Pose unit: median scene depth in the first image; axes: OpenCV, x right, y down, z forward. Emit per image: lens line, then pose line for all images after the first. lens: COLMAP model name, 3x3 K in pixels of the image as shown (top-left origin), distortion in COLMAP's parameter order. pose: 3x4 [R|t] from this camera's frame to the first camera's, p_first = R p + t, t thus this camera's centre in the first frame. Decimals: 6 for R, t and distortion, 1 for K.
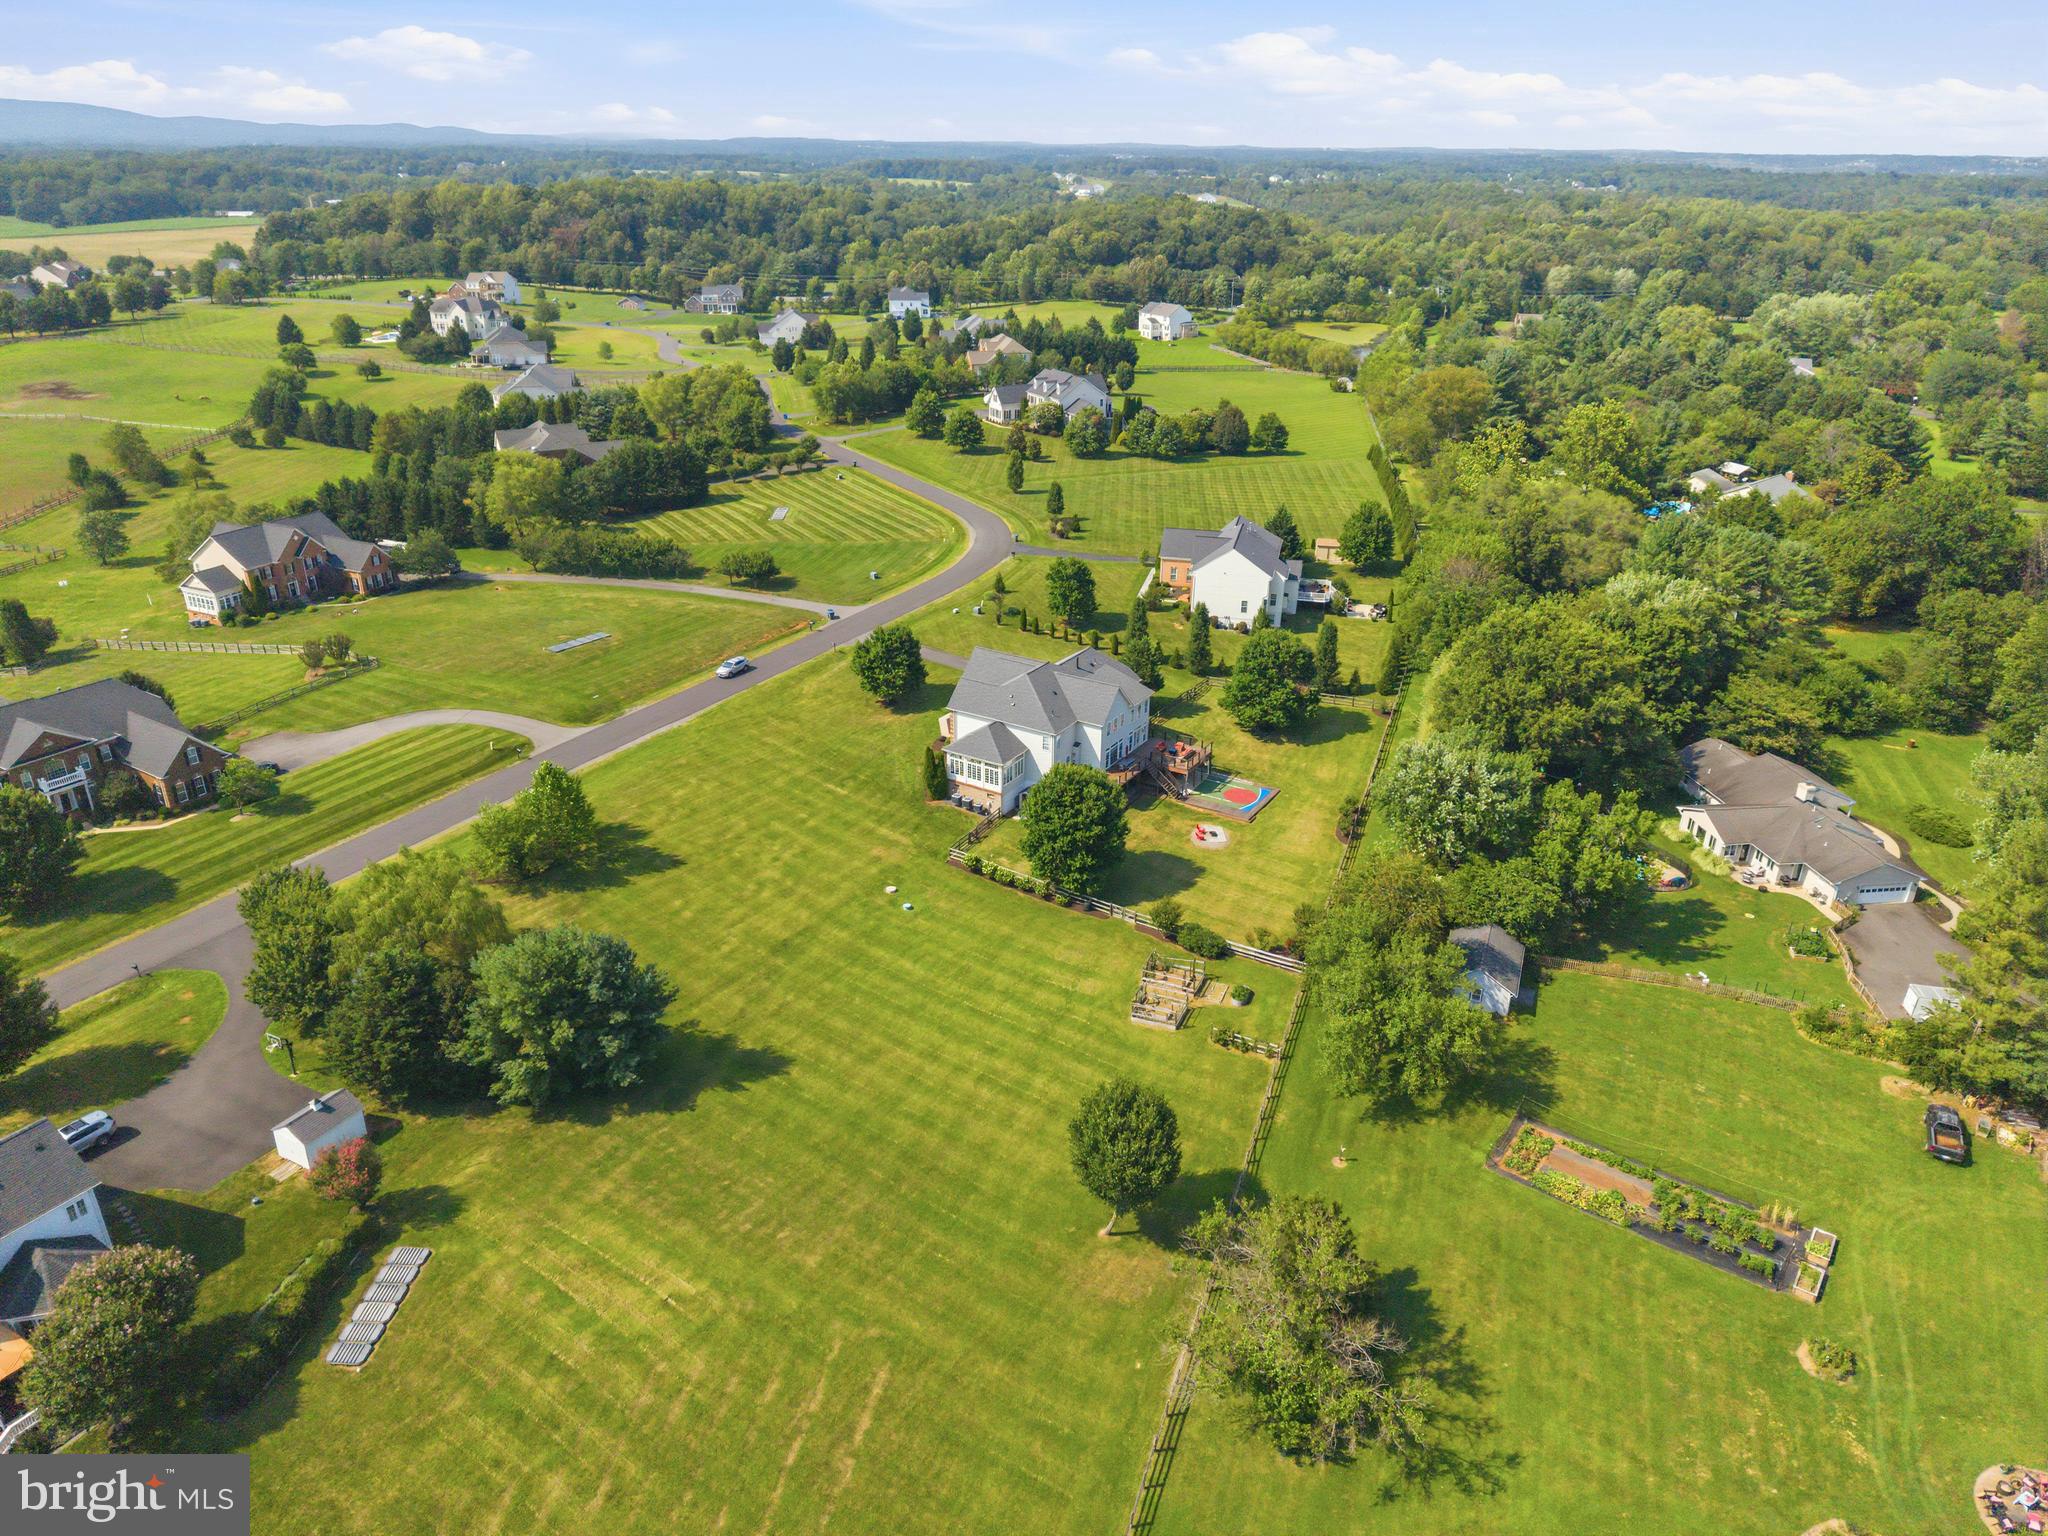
lens RADIAL K [[1370.0, 0, 1026.4], [0, 1370.0, 770.6], [0, 0, 1]] dist [0.066776, -0.086062]
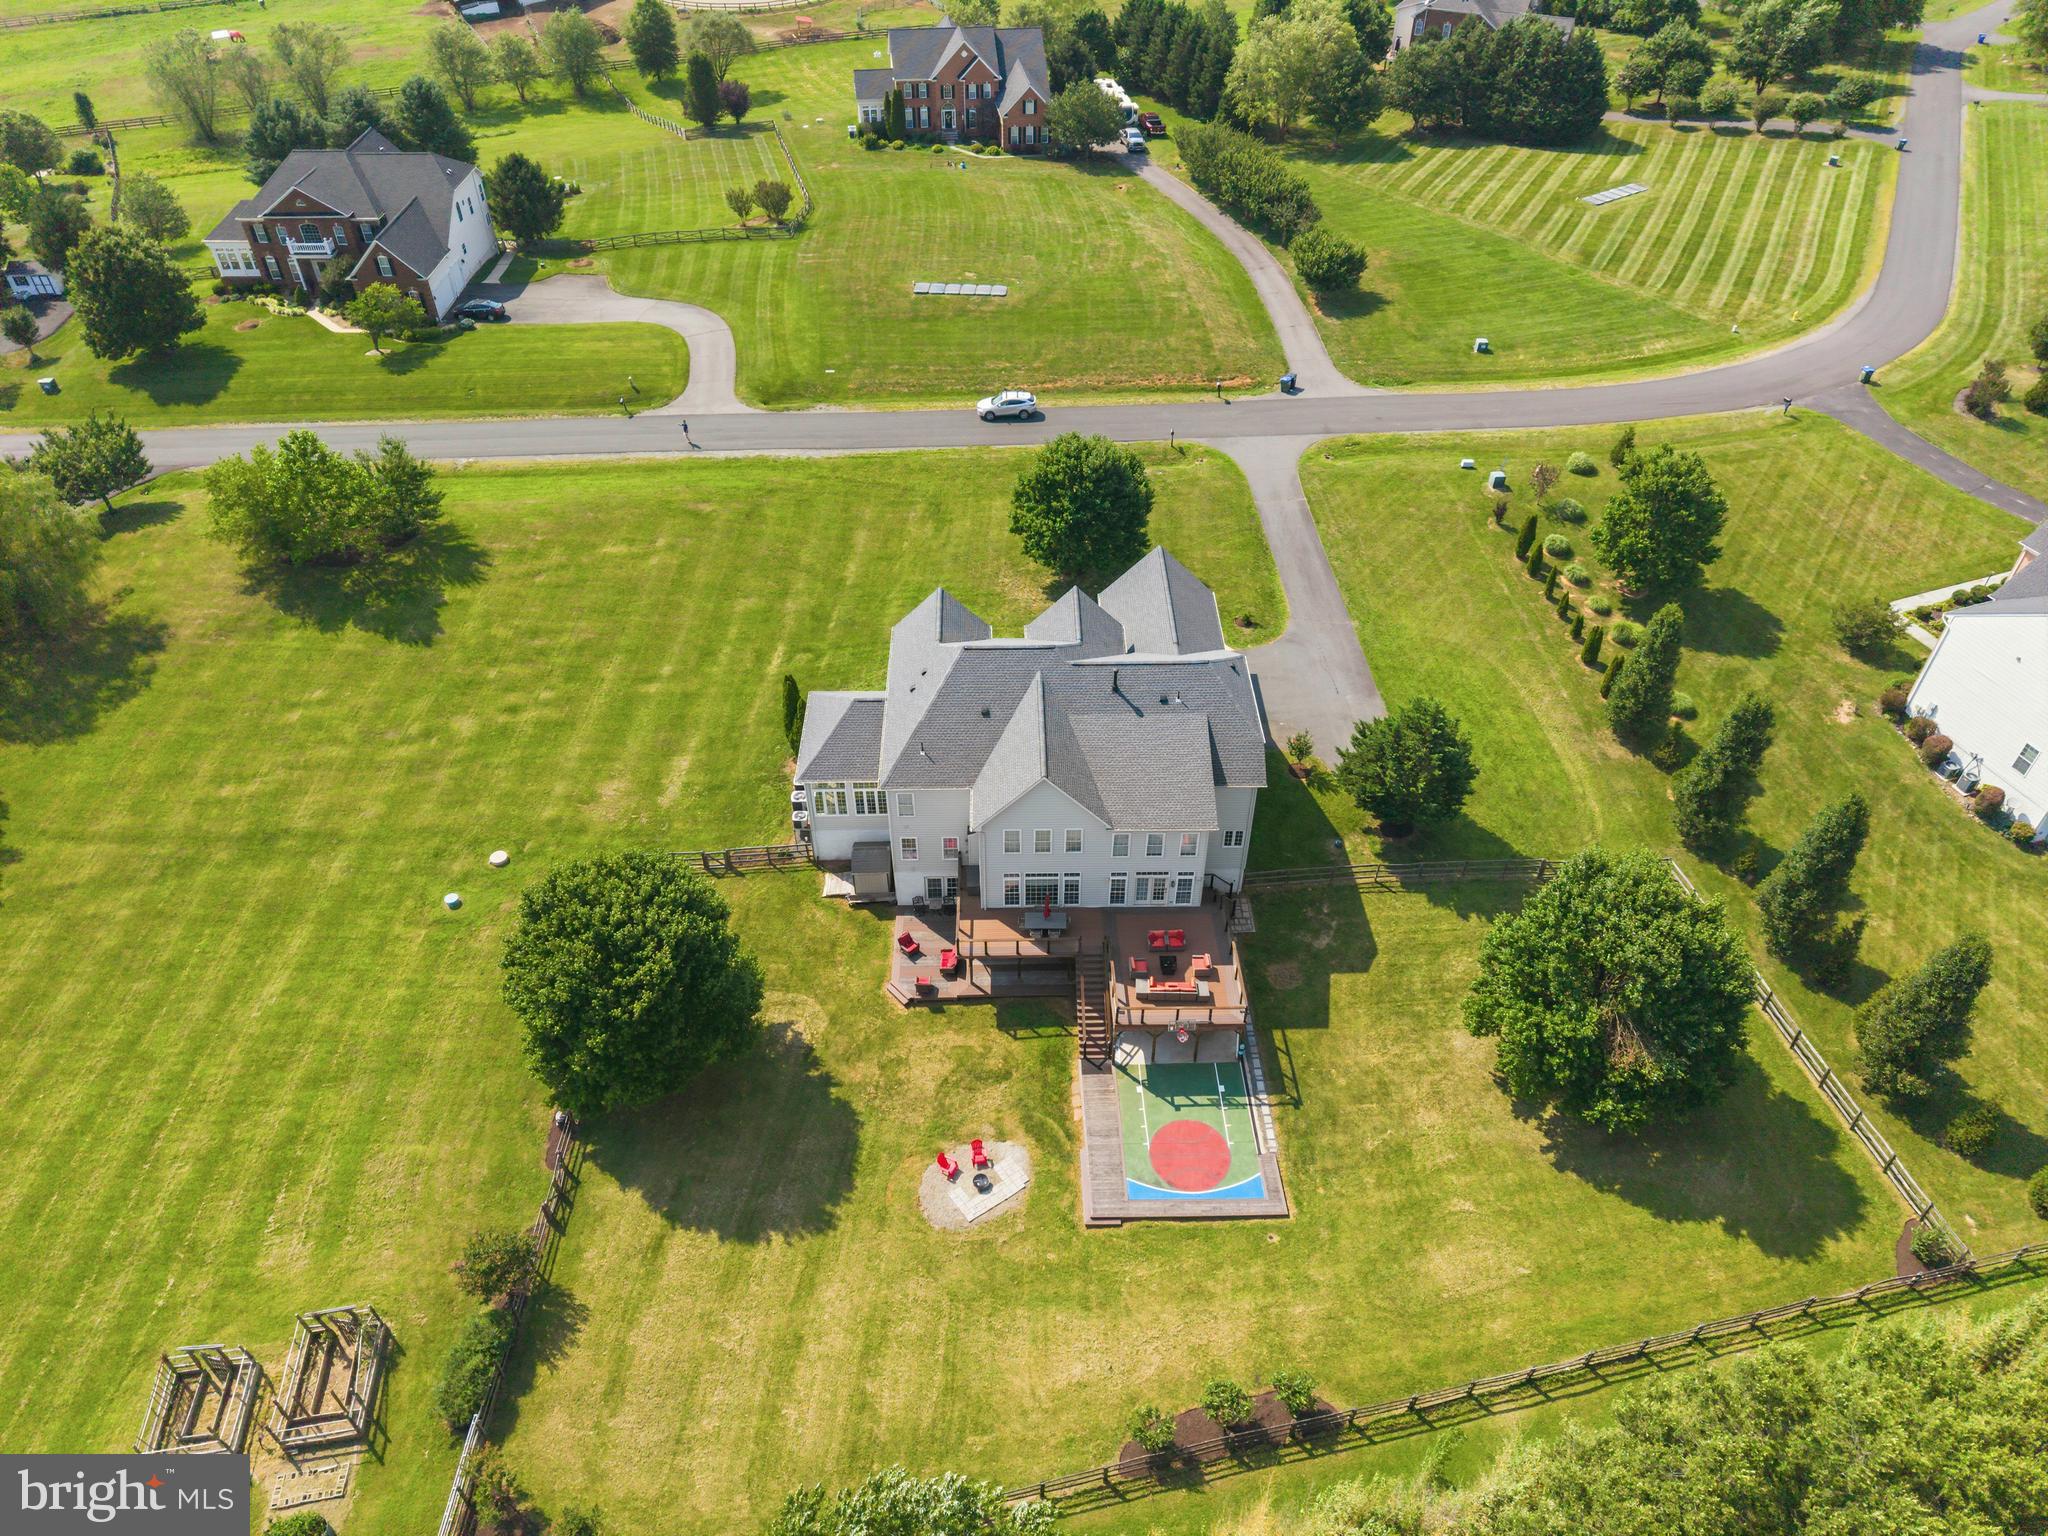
lens RADIAL K [[1366.7, 0, 1026.3], [0, 1366.7, 764.3], [0, 0, 1]] dist [0.047608, -0.055646]
pose [[0.540662, 0.546761, -0.639326, 0.284224], [-0.345628, 0.837249, 0.423739, -0.206280], [0.766959, -0.008131, 0.641644, 0.596257]]
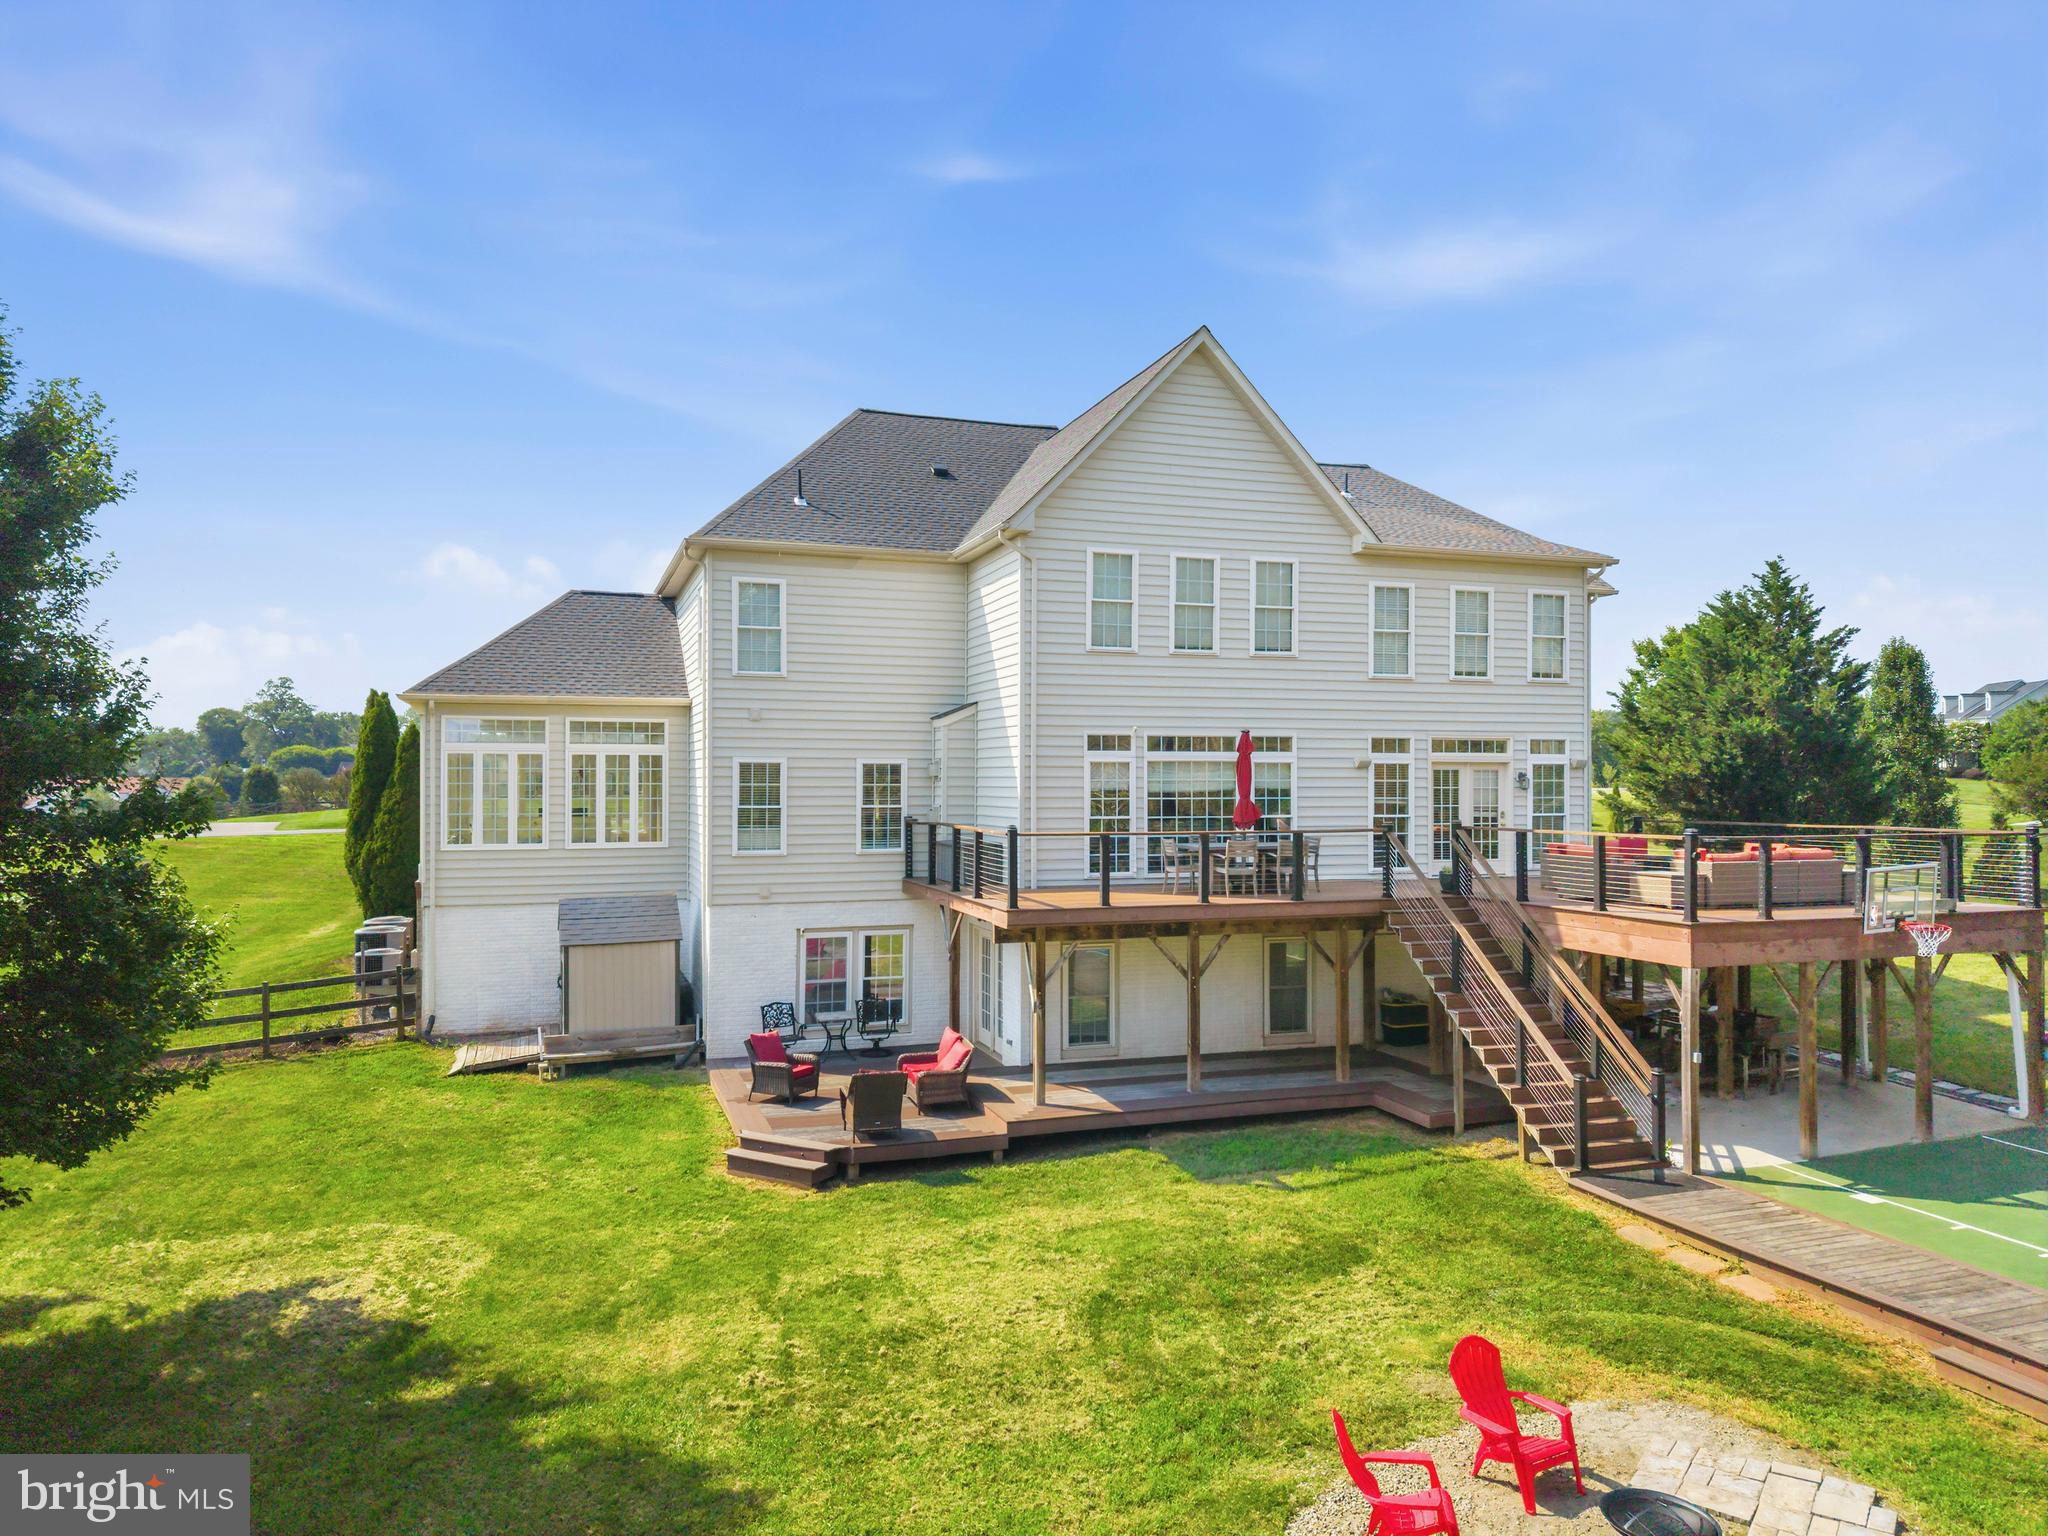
lens RADIAL K [[1381.7, 0, 1026.5], [0, 1381.7, 775.7], [0, 0, 1]] dist [0.038552, -0.045830]
pose [[0.772830, -0.011961, -0.634500, 0.126597], [-0.259497, 0.906458, -0.333160, 0.035358], [0.579133, 0.422127, 0.697434, 0.748657]]
